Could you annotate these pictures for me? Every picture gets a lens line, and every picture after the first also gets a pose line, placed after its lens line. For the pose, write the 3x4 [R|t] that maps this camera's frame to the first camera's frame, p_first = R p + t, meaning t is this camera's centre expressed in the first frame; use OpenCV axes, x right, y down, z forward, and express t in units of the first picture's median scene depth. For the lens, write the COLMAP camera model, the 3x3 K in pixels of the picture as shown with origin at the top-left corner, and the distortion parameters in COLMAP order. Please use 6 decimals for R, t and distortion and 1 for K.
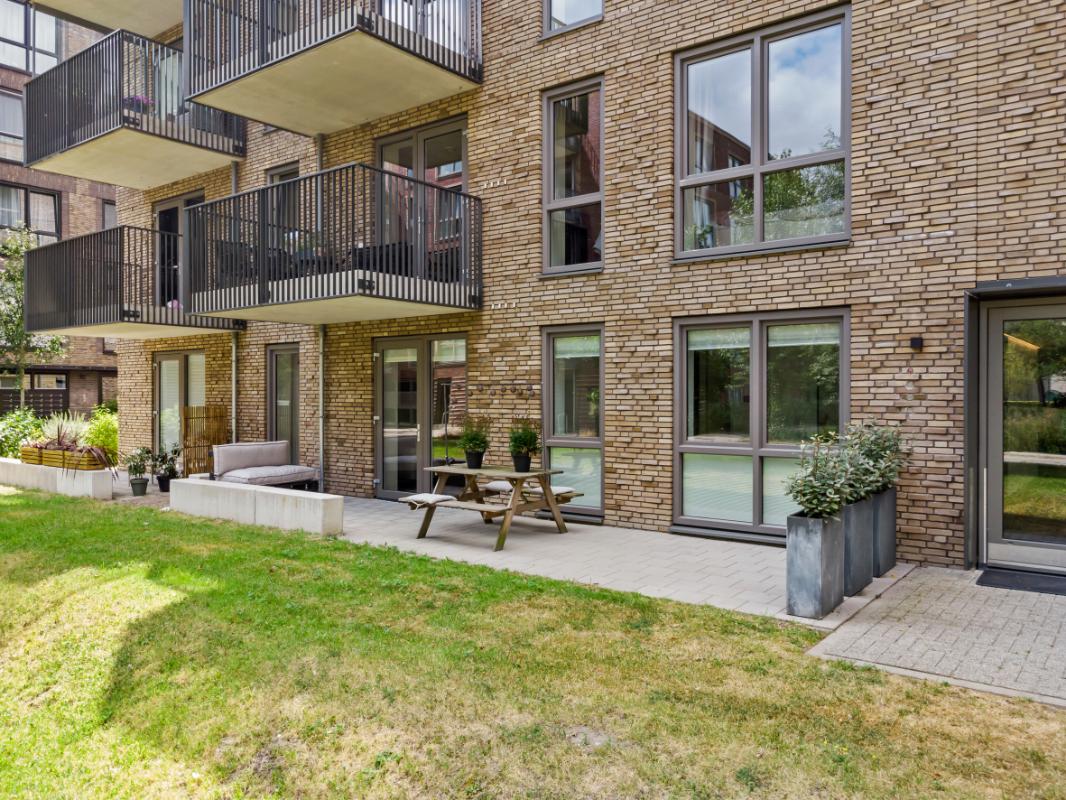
lens RADIAL K [[845.5, 0, 531.5], [0, 845.5, 401.0], [0, 0, 1]] dist [0.009139, -0.012716]
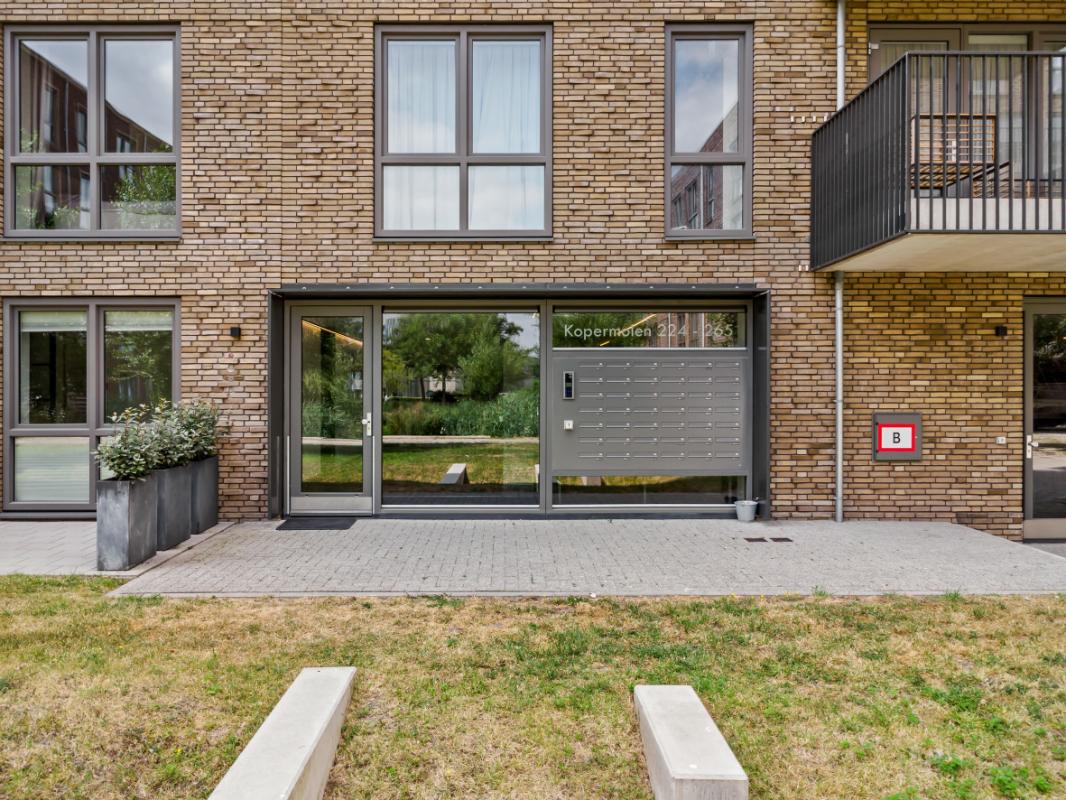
lens RADIAL K [[845.5, 0, 534.9], [0, 845.5, 396.6], [0, 0, 1]] dist [0.009139, -0.012716]
pose [[0.779793, -0.001857, 0.626035, 0.045826], [0.004148, 0.999989, -0.002200, 0.024875], [-0.626024, 0.004312, 0.779792, -0.169019]]
